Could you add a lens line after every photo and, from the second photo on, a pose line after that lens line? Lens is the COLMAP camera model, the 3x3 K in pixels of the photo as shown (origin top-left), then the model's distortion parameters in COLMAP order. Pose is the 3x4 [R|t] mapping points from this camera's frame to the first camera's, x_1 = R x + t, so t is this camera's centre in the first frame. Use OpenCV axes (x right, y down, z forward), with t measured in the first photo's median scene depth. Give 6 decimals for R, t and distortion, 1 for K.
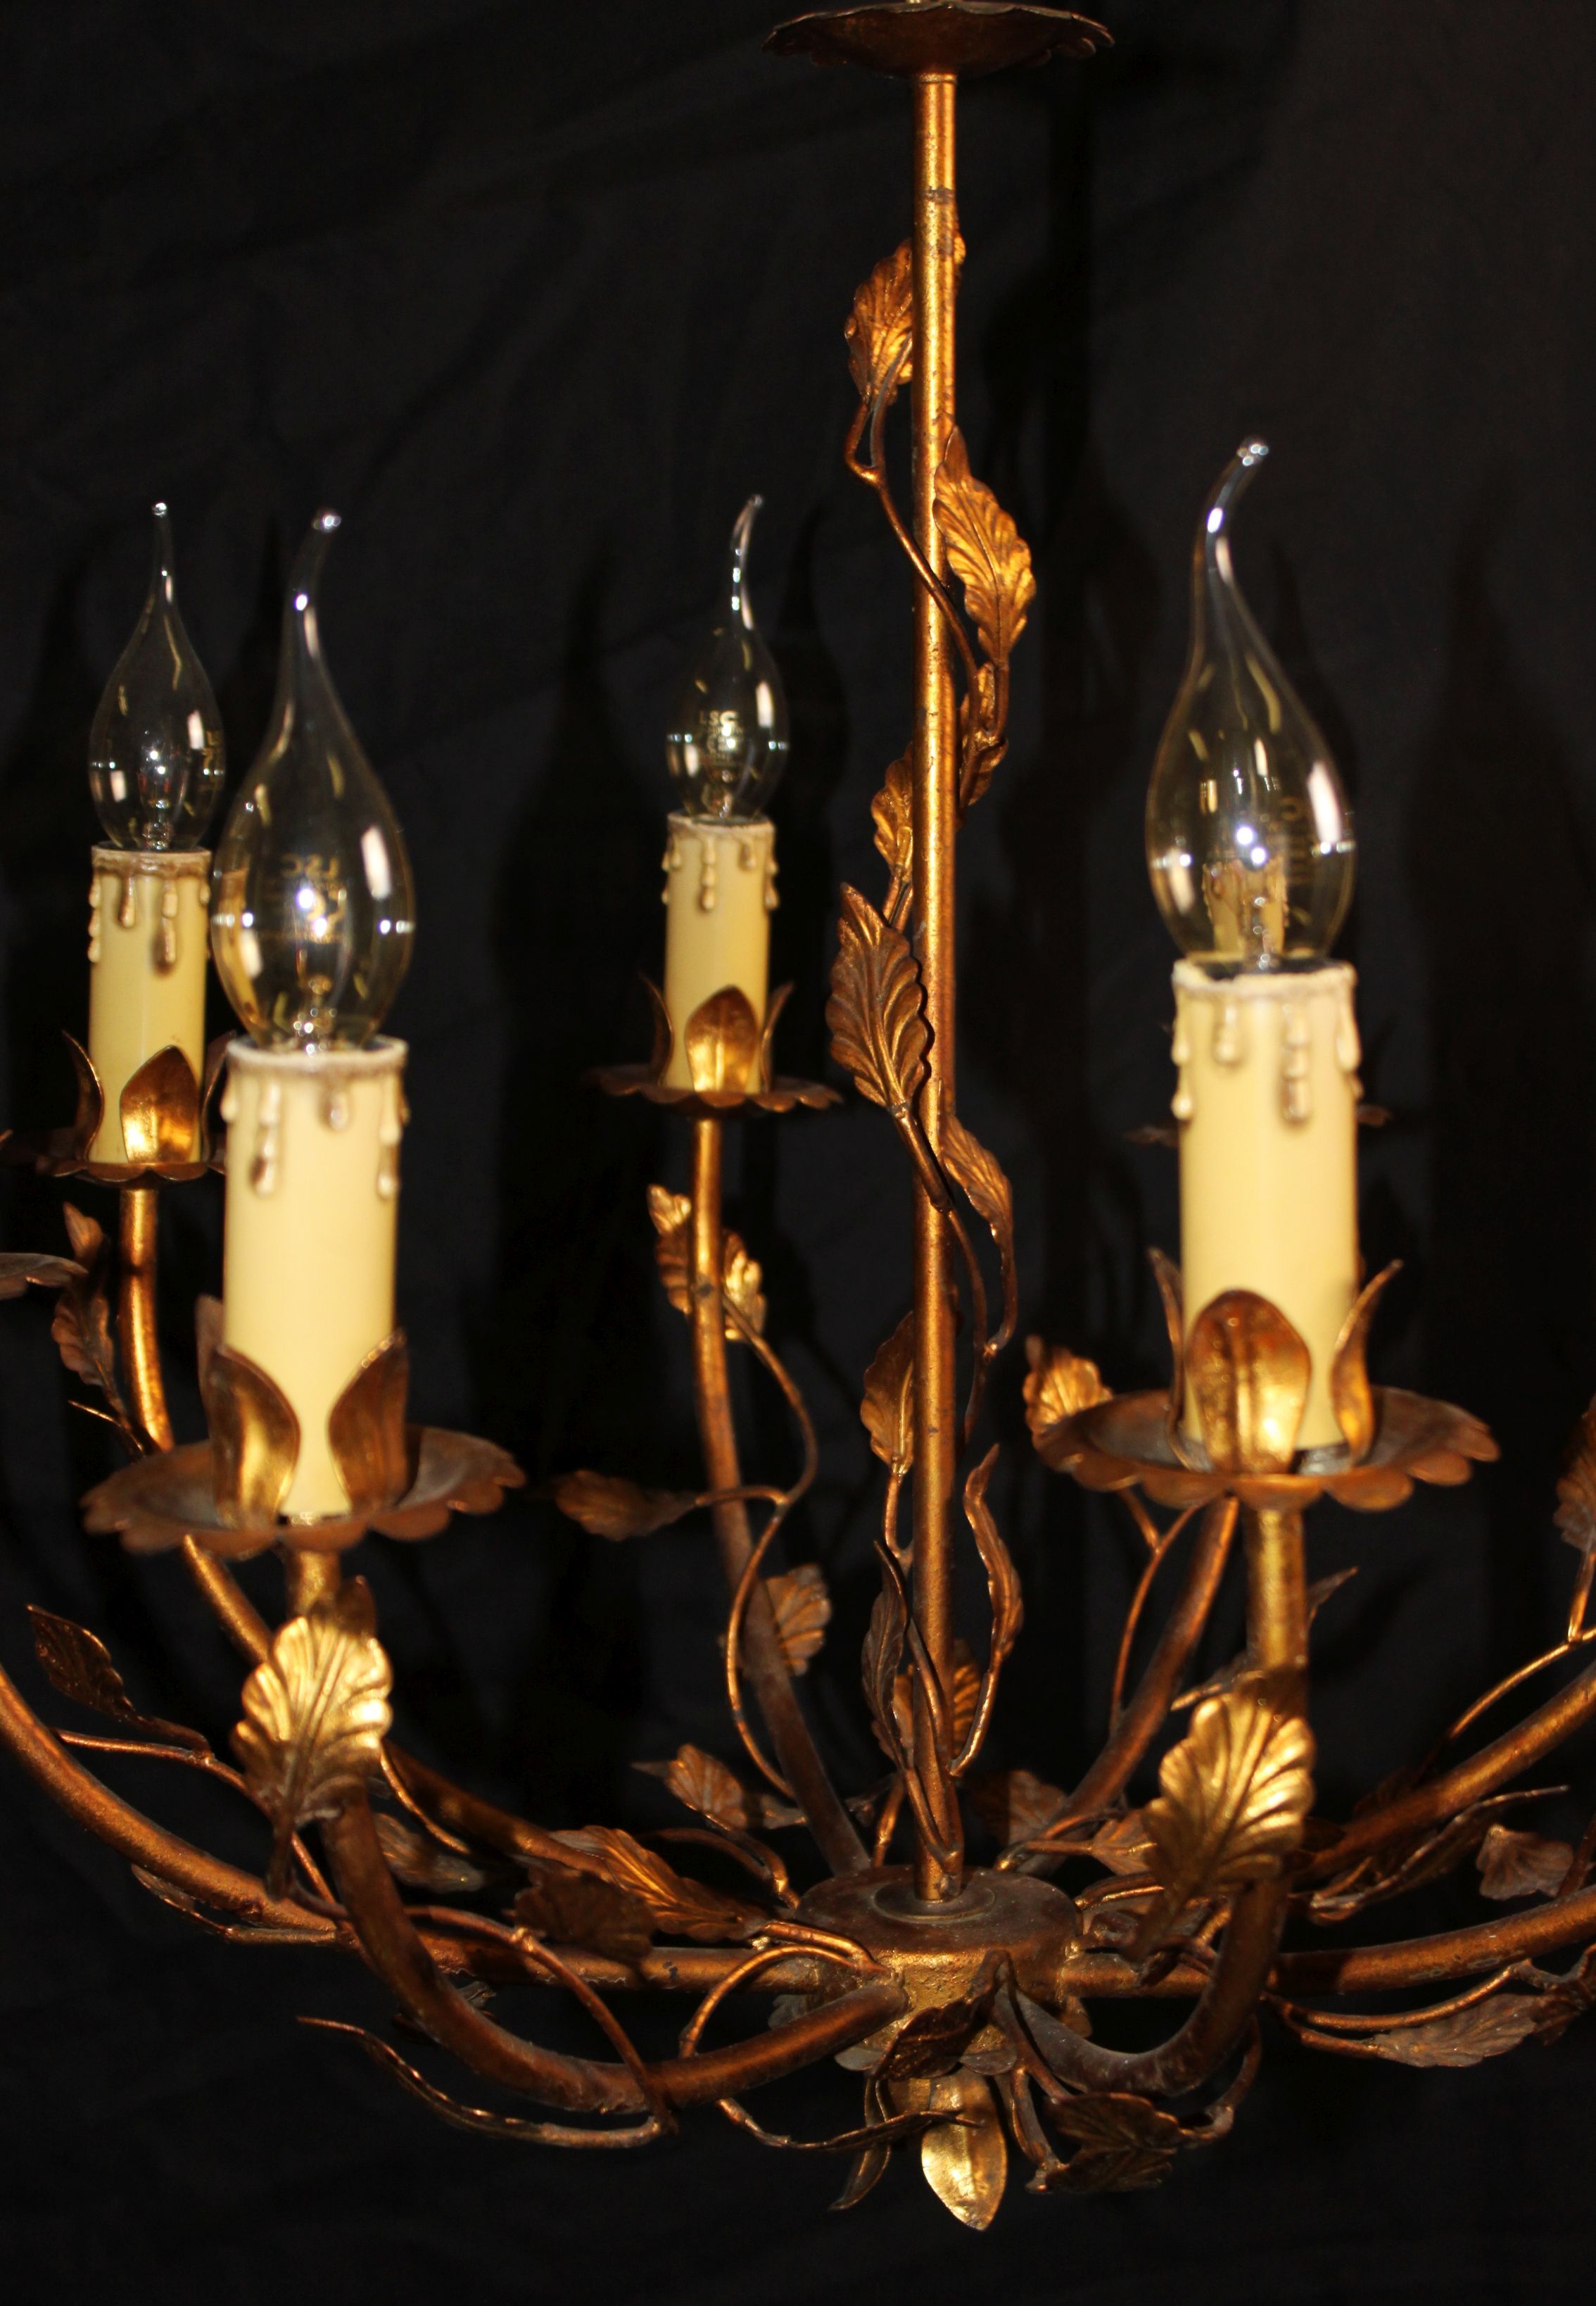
lens RADIAL K [[3599.1, 0, 870.3], [0, 3599.1, 1093.2], [0, 0, 1]] dist [-0.027494, 0.000000]
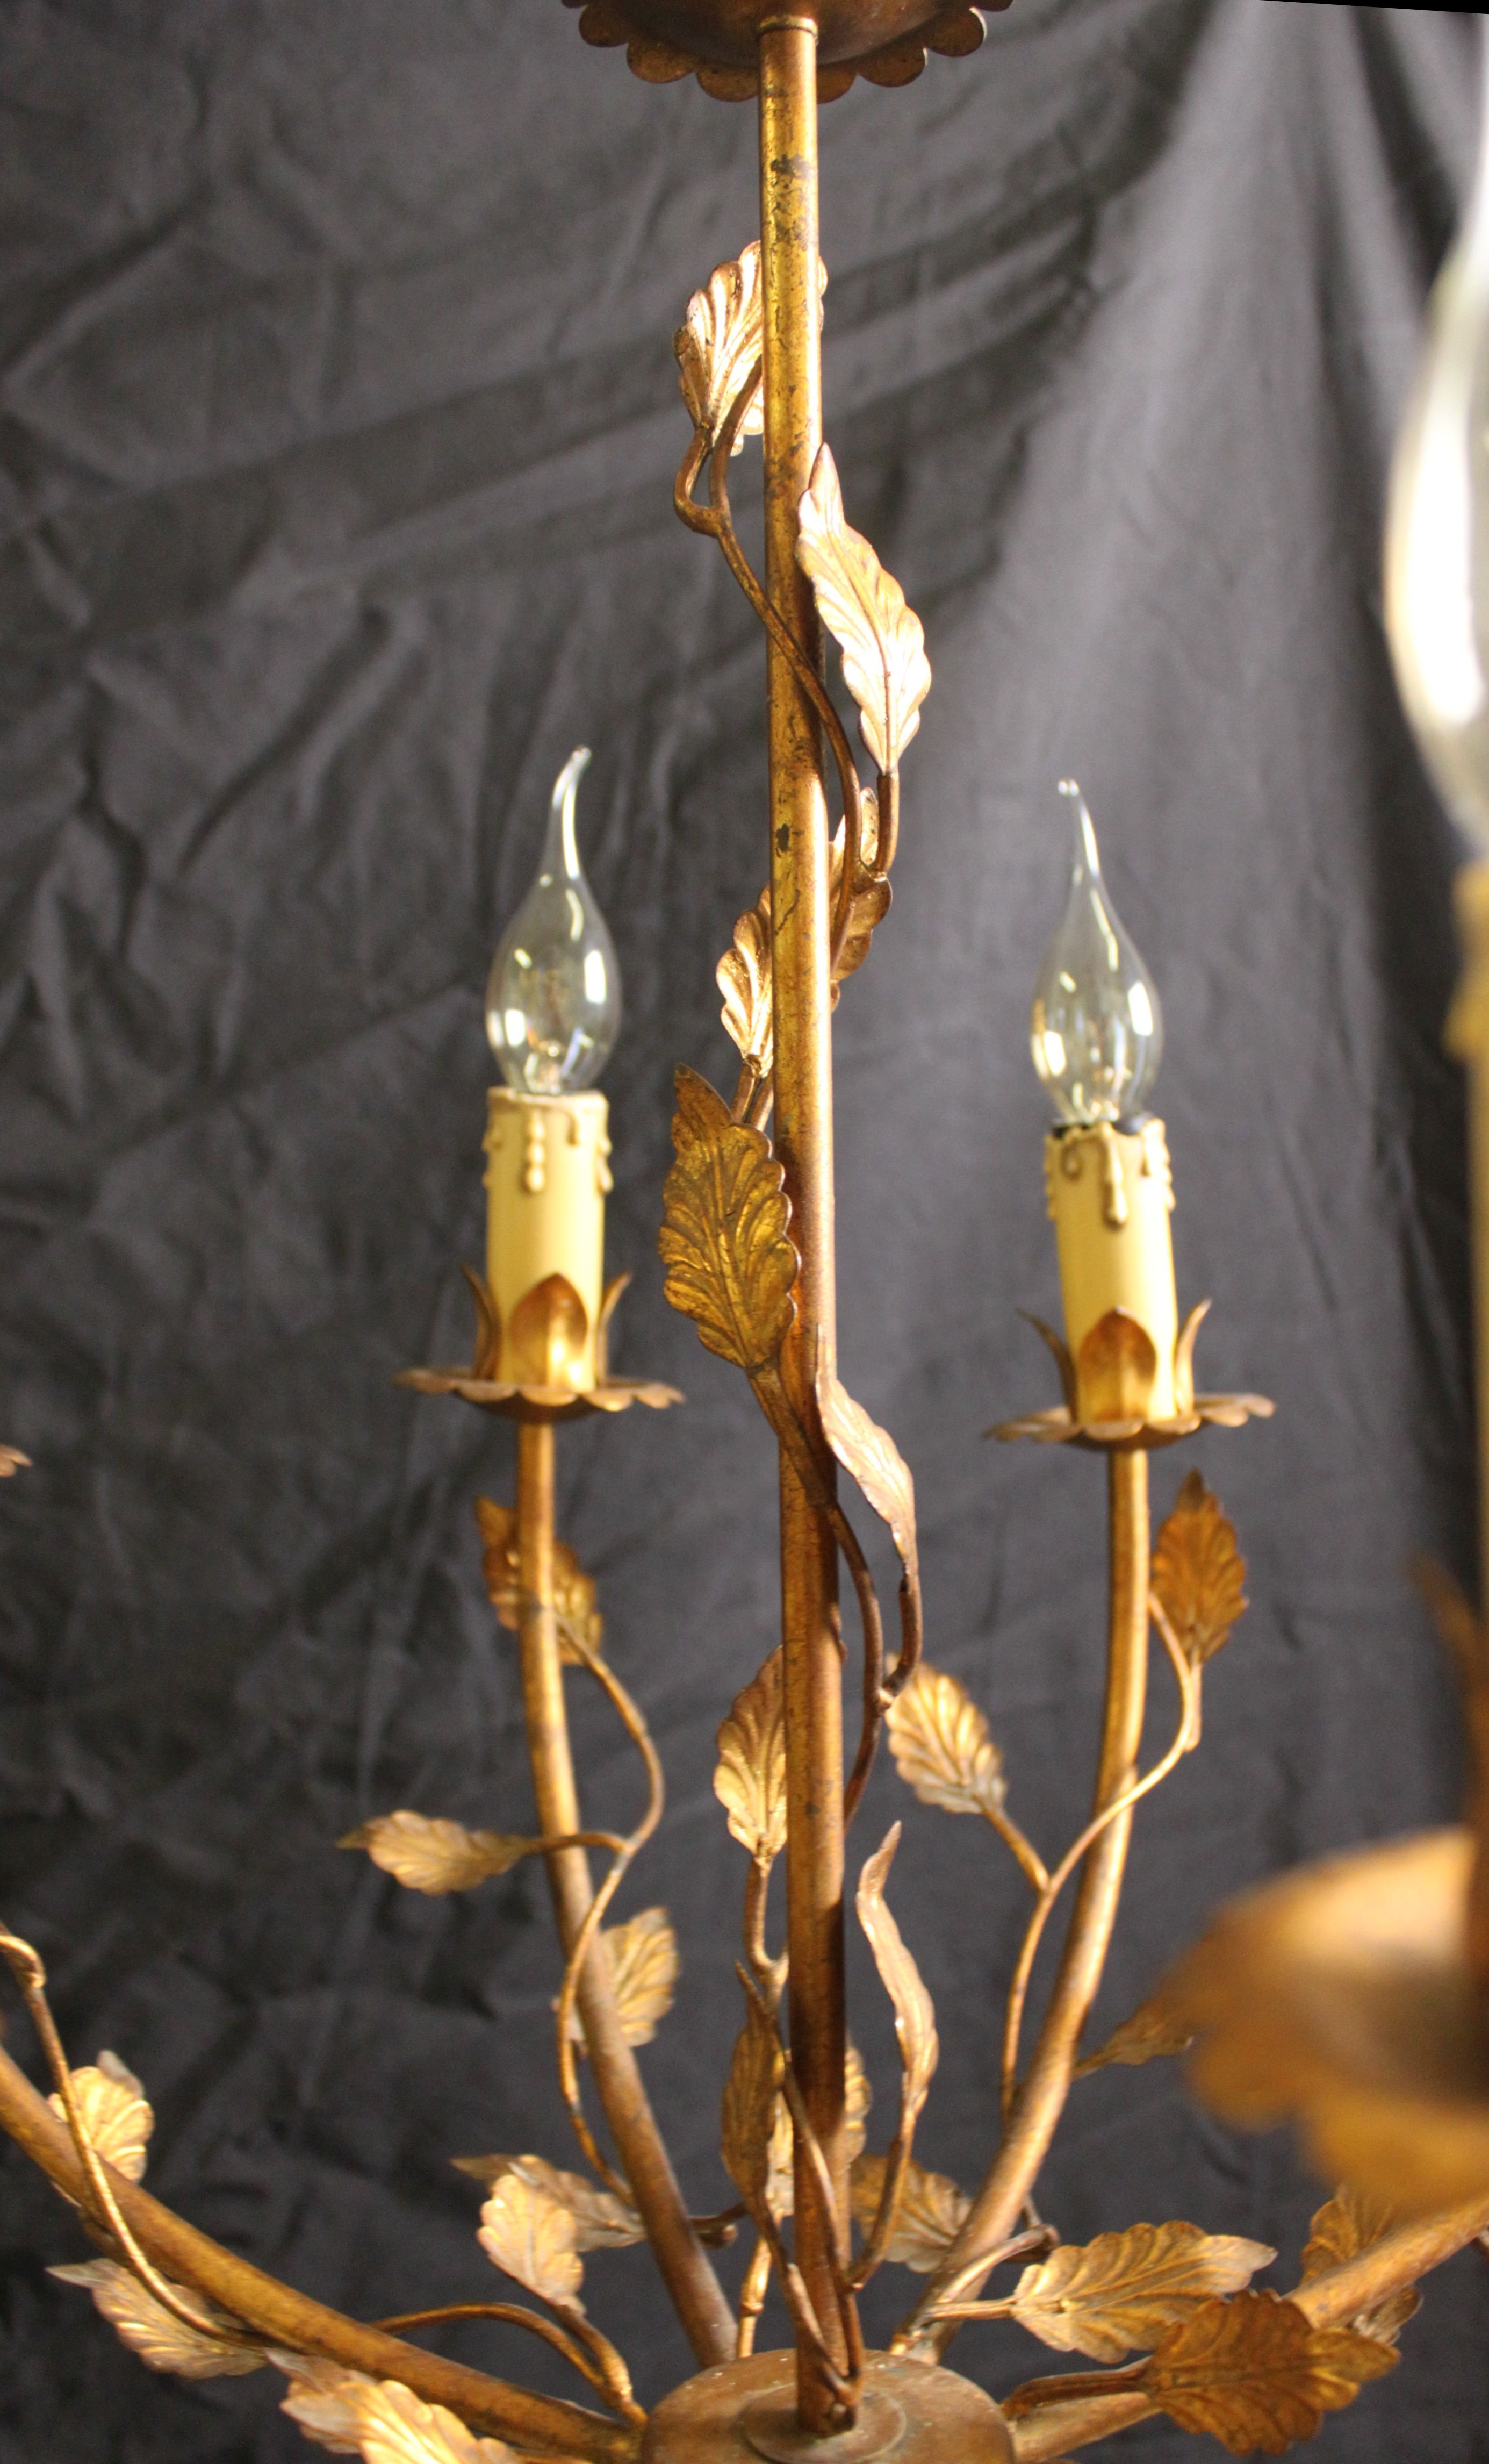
lens RADIAL K [[2315.4, 0, 791.7], [0, 2315.4, 1264.7], [0, 0, 1]] dist [-0.084215, 0.000000]
pose [[0.999077, -0.015475, 0.040070, -0.004176], [0.018696, 0.996514, -0.081299, 0.019117], [-0.038672, 0.081974, 0.995884, 0.472127]]
